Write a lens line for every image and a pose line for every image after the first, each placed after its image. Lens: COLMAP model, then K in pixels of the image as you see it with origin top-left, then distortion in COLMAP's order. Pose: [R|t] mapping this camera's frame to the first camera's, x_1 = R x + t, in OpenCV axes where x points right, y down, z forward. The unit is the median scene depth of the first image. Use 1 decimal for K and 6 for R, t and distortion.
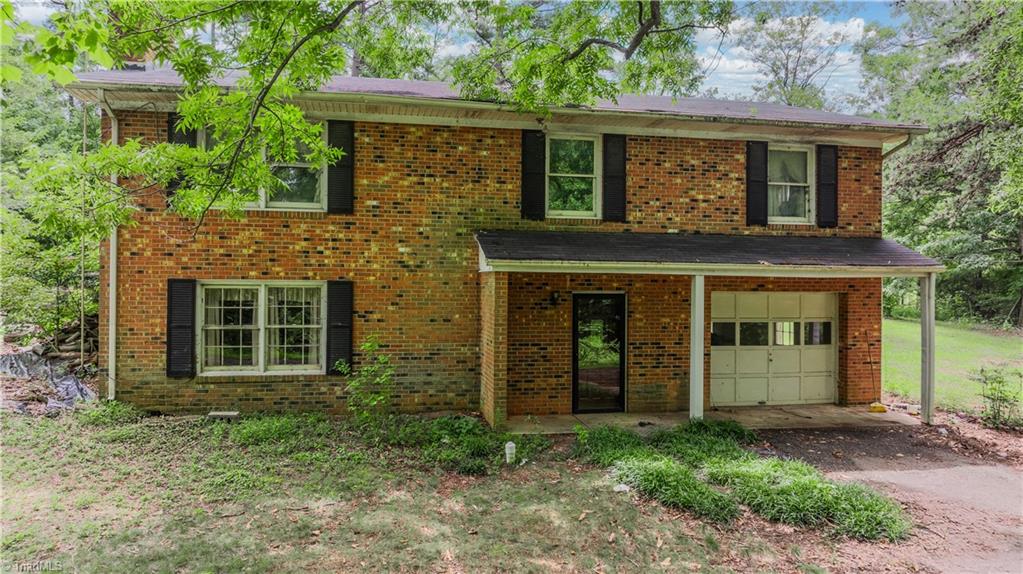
lens RADIAL K [[739.1, 0, 511.6], [0, 739.1, 285.0], [0, 0, 1]] dist [-0.032269, -0.002154]
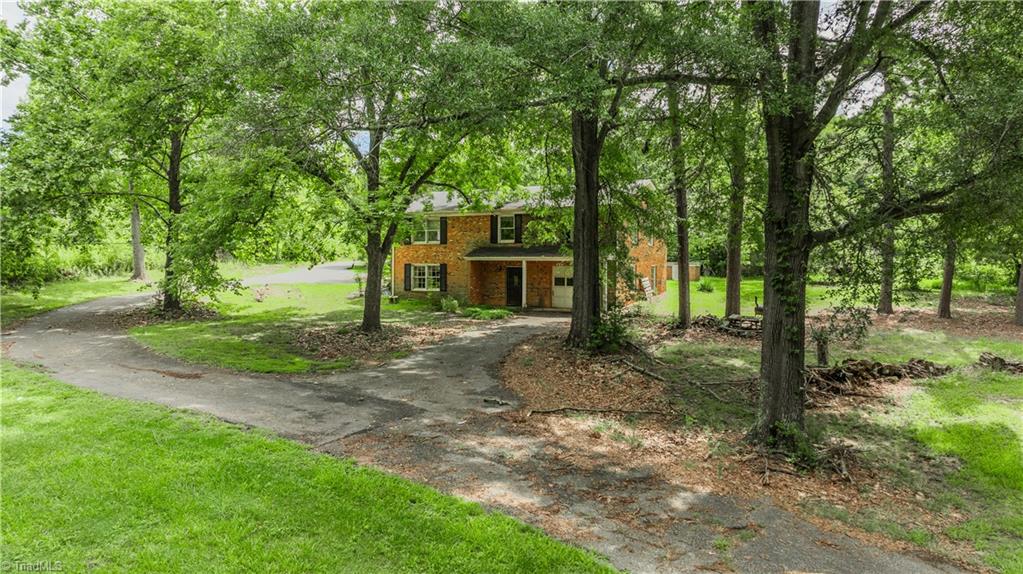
lens RADIAL K [[739.1, 0, 511.6], [0, 739.1, 284.9], [0, 0, 1]] dist [-0.032269, -0.002154]
pose [[0.776405, 0.005068, -0.630214, 2.181330], [-0.000375, 0.999971, 0.007580, 0.066579], [0.630234, -0.005649, 0.776384, -1.469699]]
